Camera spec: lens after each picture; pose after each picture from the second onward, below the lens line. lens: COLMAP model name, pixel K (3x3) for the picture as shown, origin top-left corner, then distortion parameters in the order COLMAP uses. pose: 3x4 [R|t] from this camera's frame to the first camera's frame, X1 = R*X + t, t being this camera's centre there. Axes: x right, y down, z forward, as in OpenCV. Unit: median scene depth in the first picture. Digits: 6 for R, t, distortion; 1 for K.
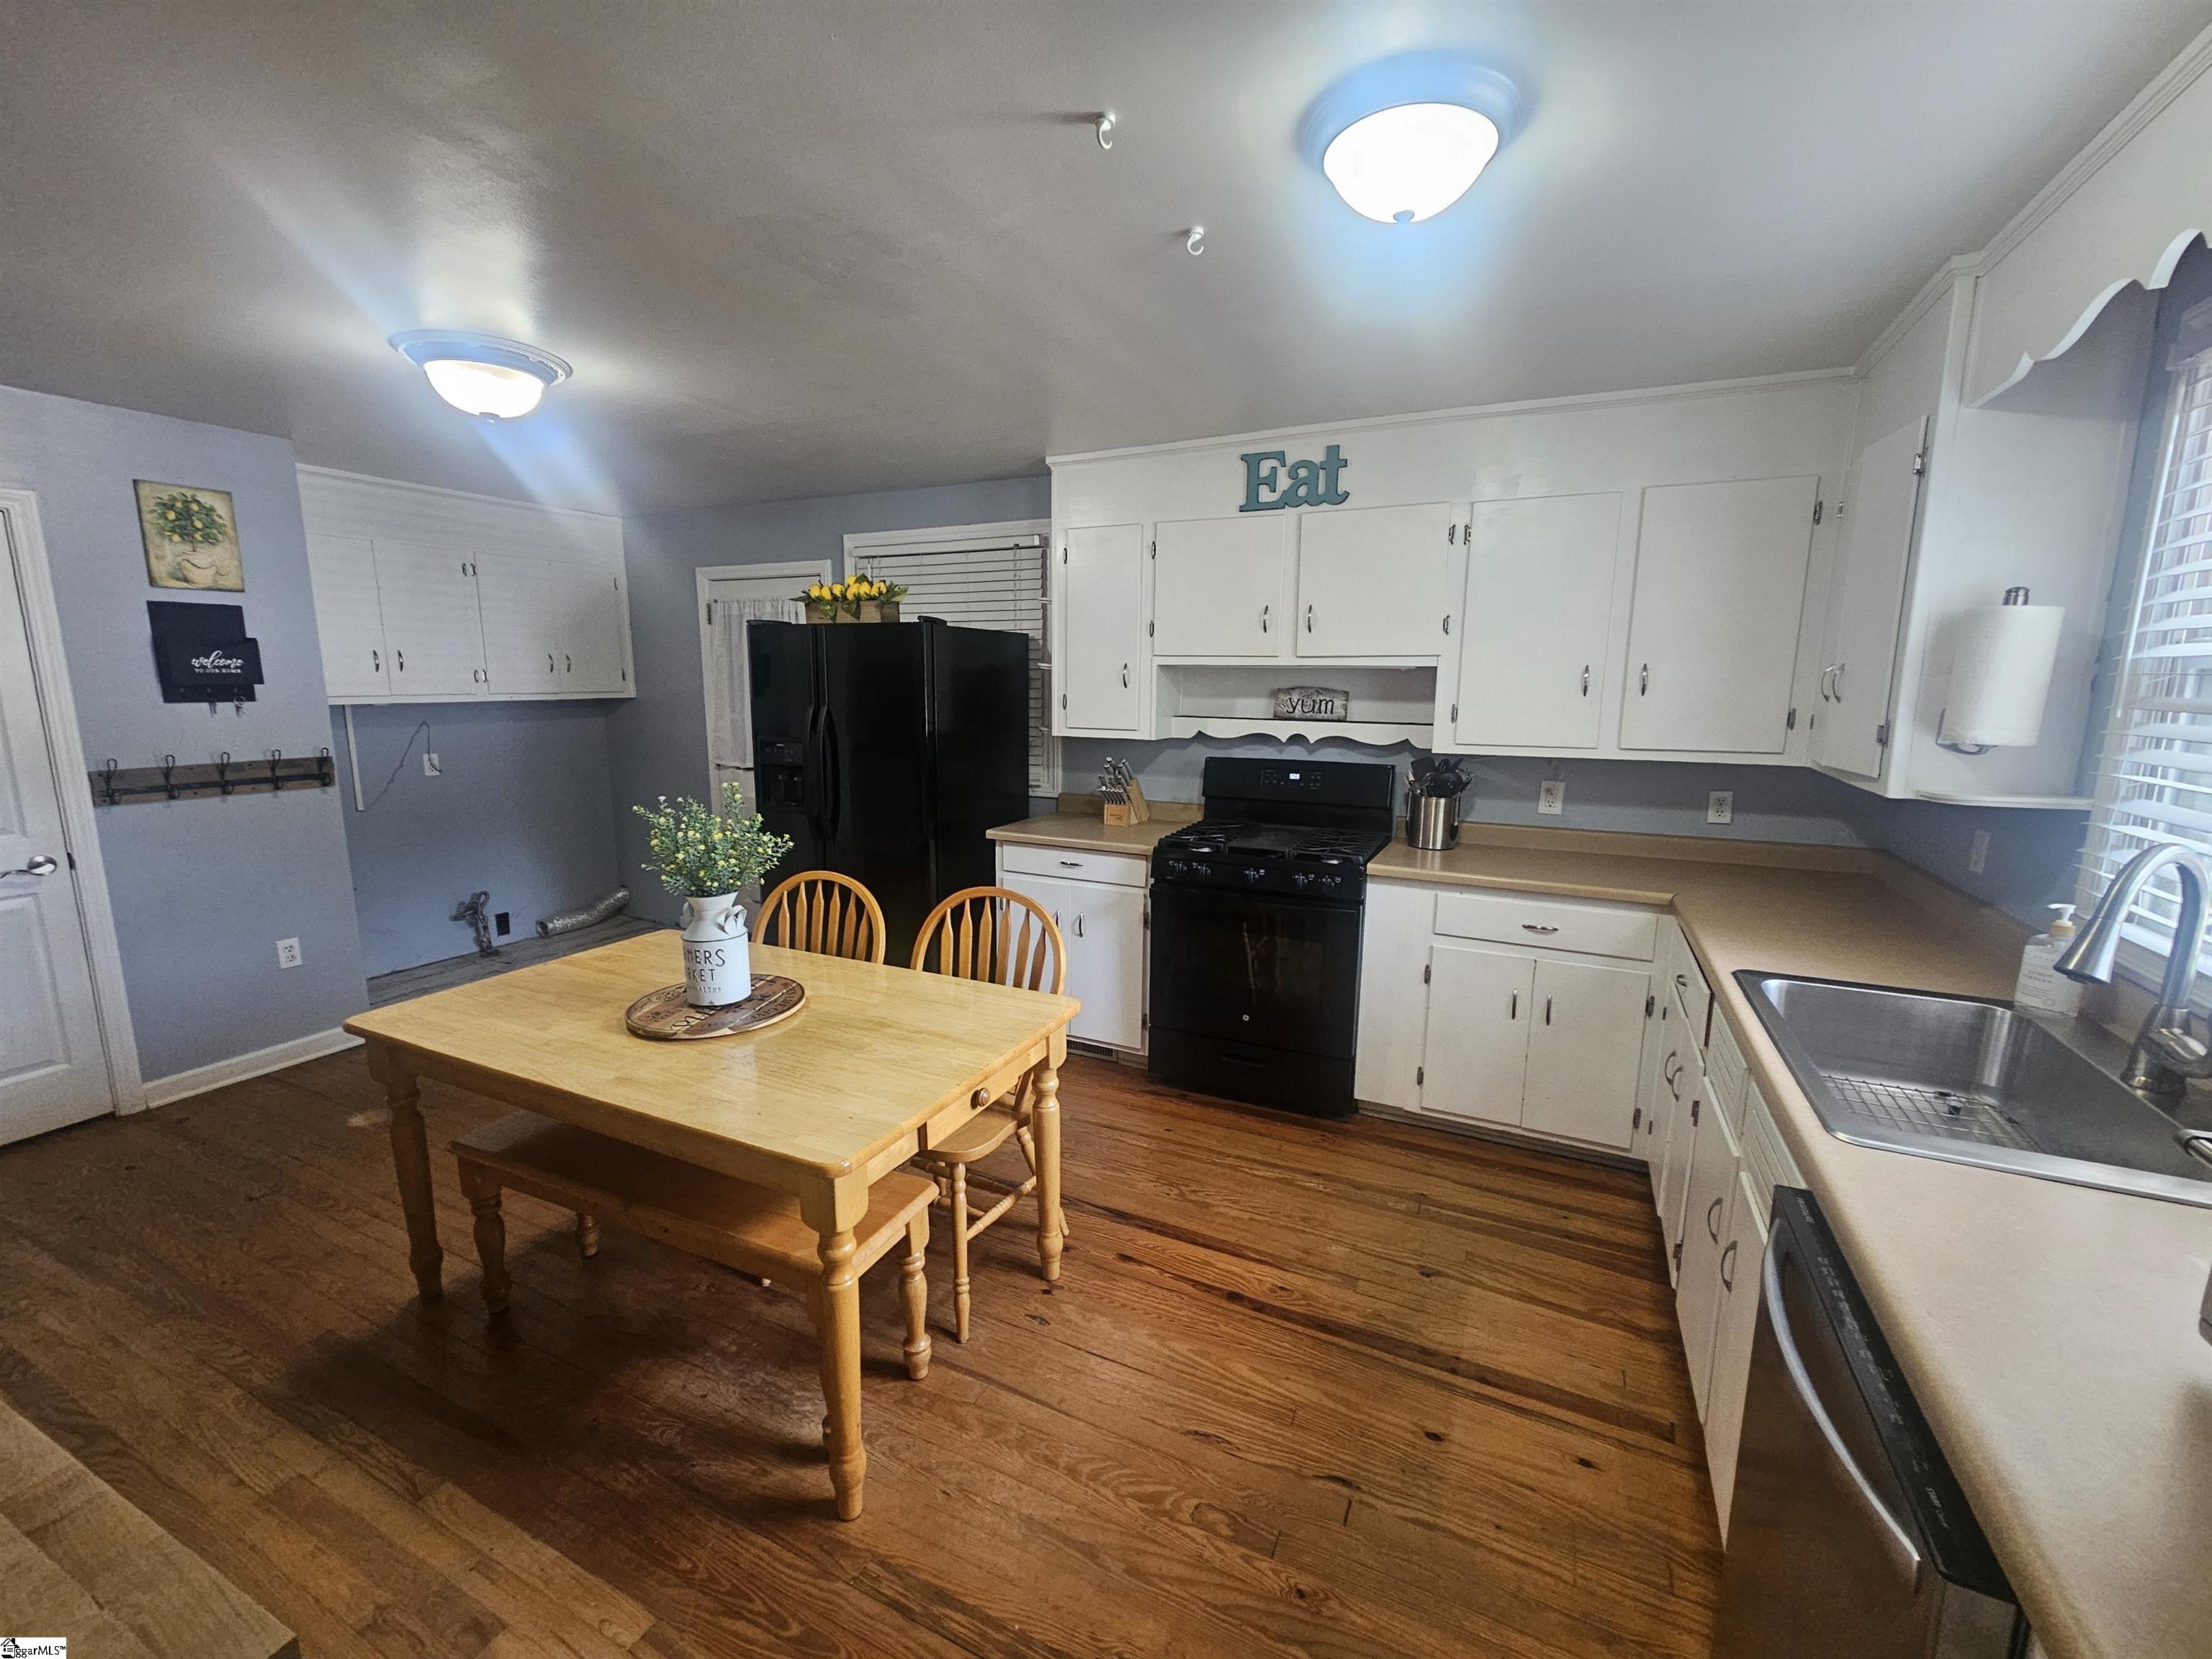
lens RADIAL K [[912.1, 0, 1108.0], [0, 912.1, 838.5], [0, 0, 1]] dist [0.002350, -0.002396]
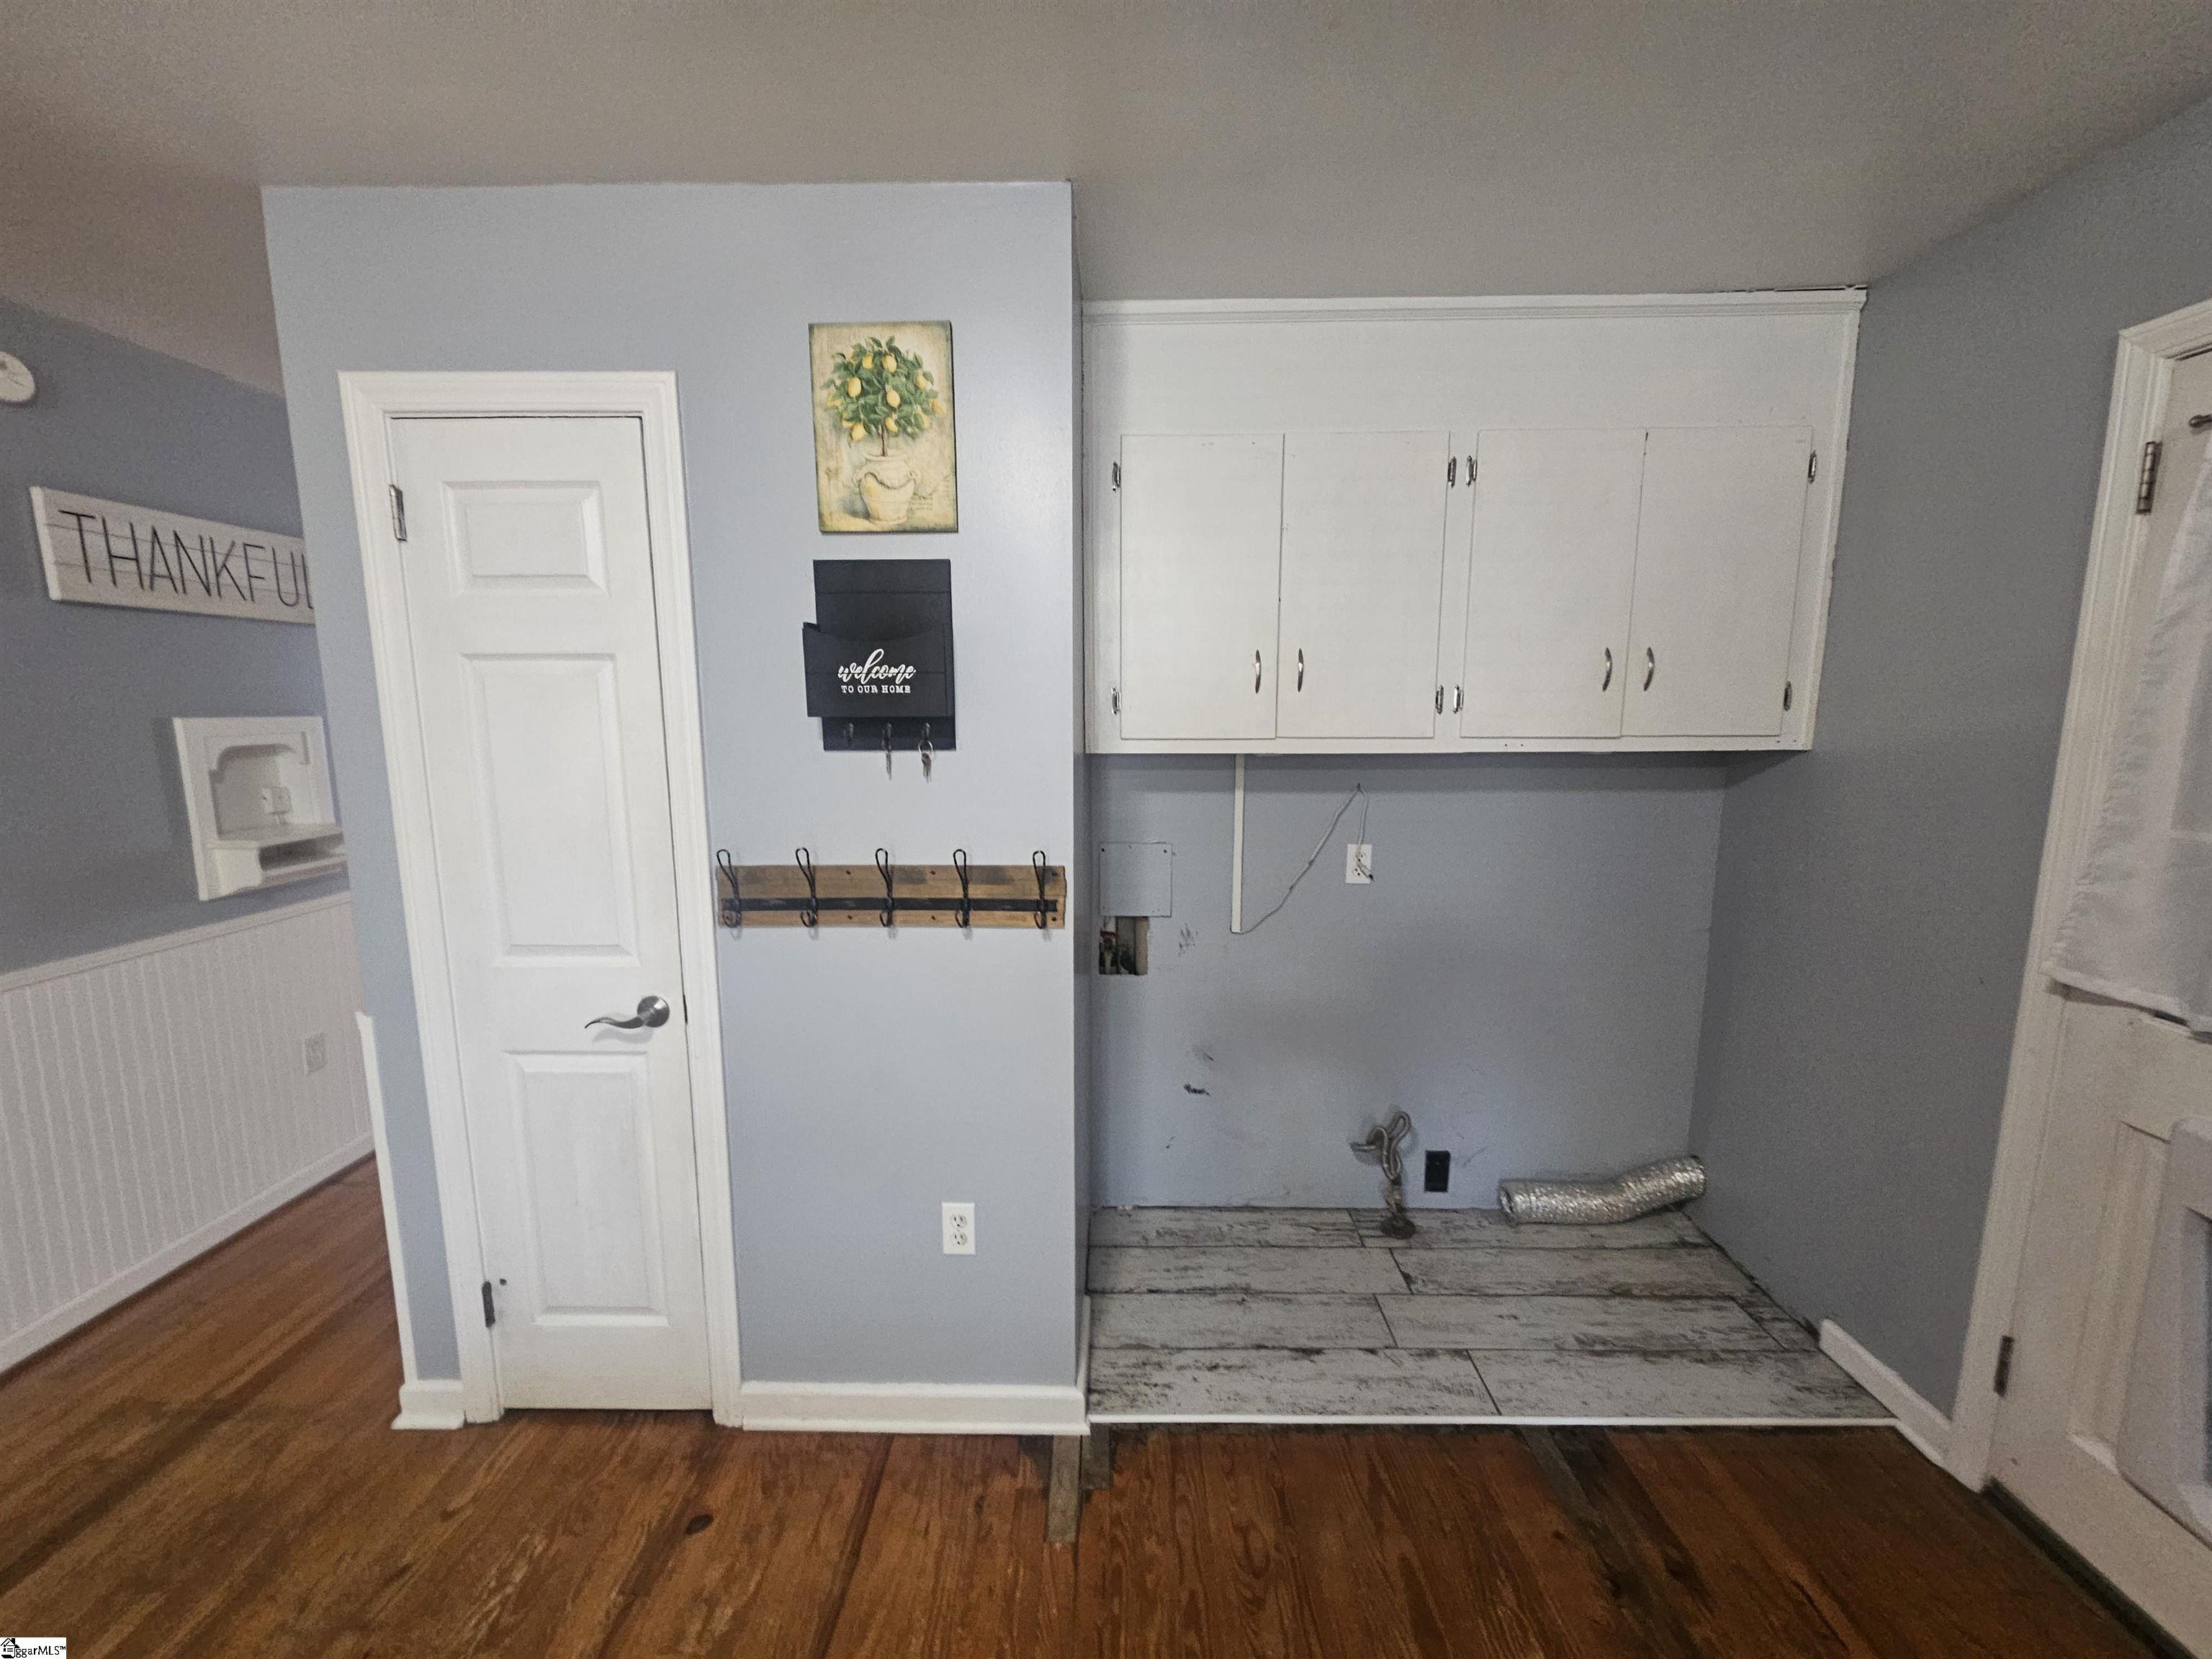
lens RADIAL K [[912.1, 0, 1097.4], [0, 912.1, 840.7], [0, 0, 1]] dist [0.002350, -0.002396]
pose [[0.420927, 0.125309, -0.898398, -0.443723], [-0.153834, 0.985927, 0.065442, -0.146441], [0.893955, 0.110658, 0.434280, 0.859713]]
